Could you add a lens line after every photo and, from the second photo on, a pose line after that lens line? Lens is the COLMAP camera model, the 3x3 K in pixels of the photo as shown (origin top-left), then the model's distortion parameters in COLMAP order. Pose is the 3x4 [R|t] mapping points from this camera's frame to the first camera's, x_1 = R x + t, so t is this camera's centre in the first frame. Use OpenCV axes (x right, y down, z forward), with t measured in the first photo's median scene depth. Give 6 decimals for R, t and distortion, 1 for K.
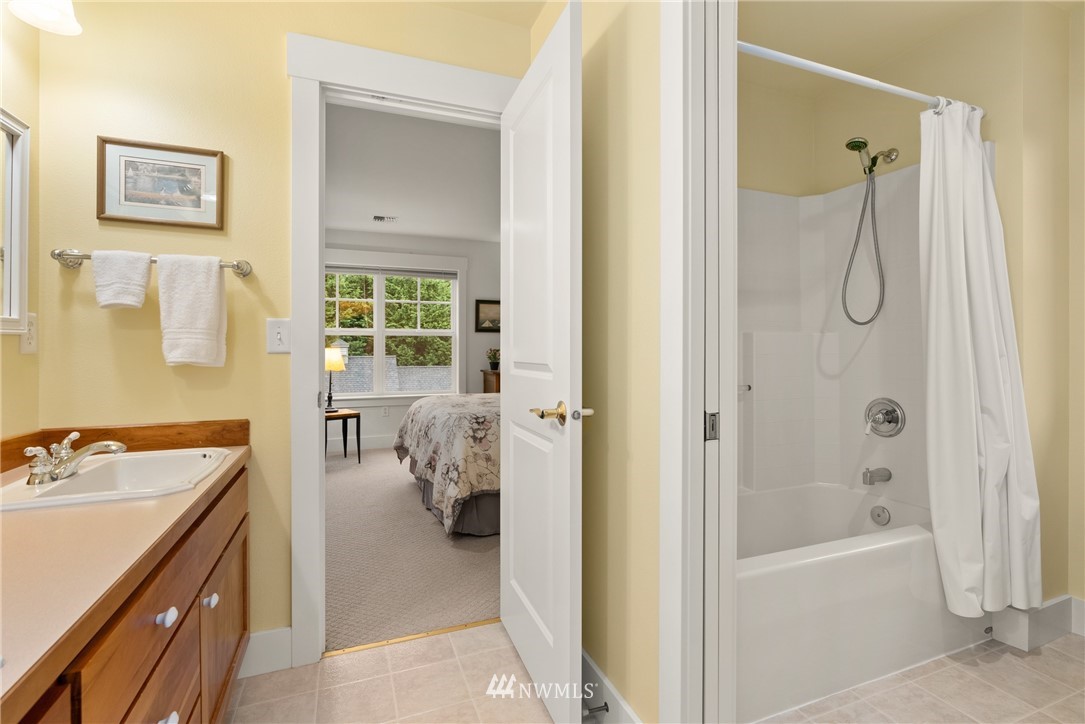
lens RADIAL K [[494.5, 0, 544.1], [0, 494.5, 366.6], [0, 0, 1]] dist [0.002421, 0.000210]
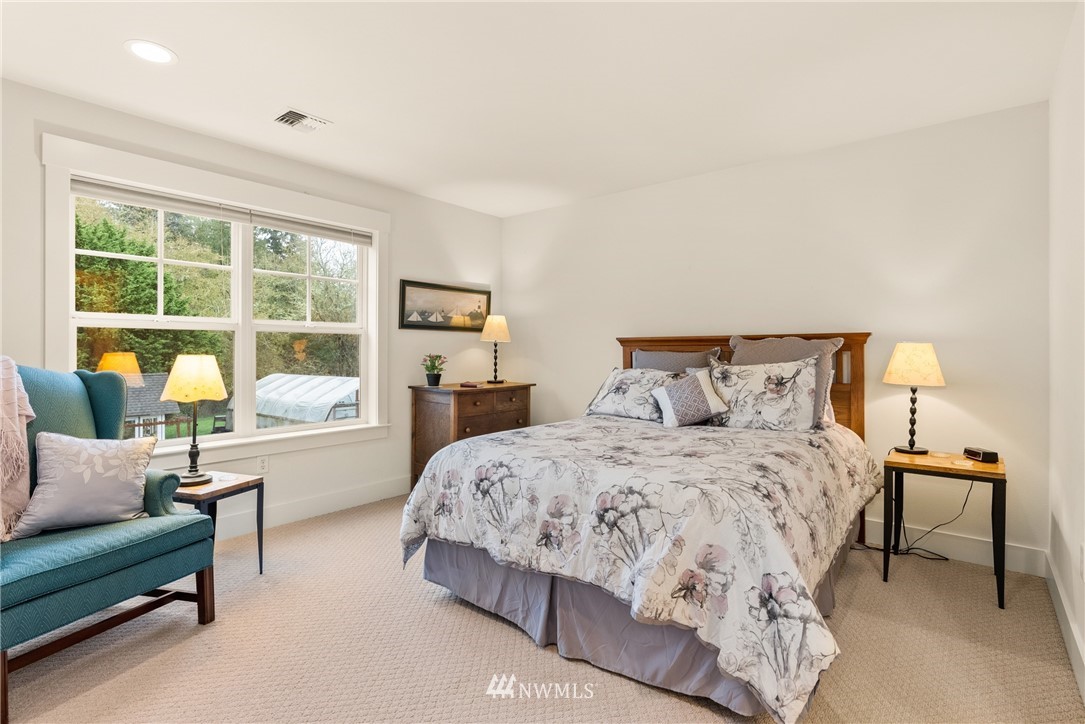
lens RADIAL K [[523.4, 0, 544.3], [0, 523.4, 359.6], [0, 0, 1]] dist [0.001305, -0.000024]
pose [[0.873512, -0.003592, 0.486789, -0.310473], [0.012484, 0.999809, -0.015024, -0.015977], [-0.486642, 0.019201, 0.873390, 0.301126]]
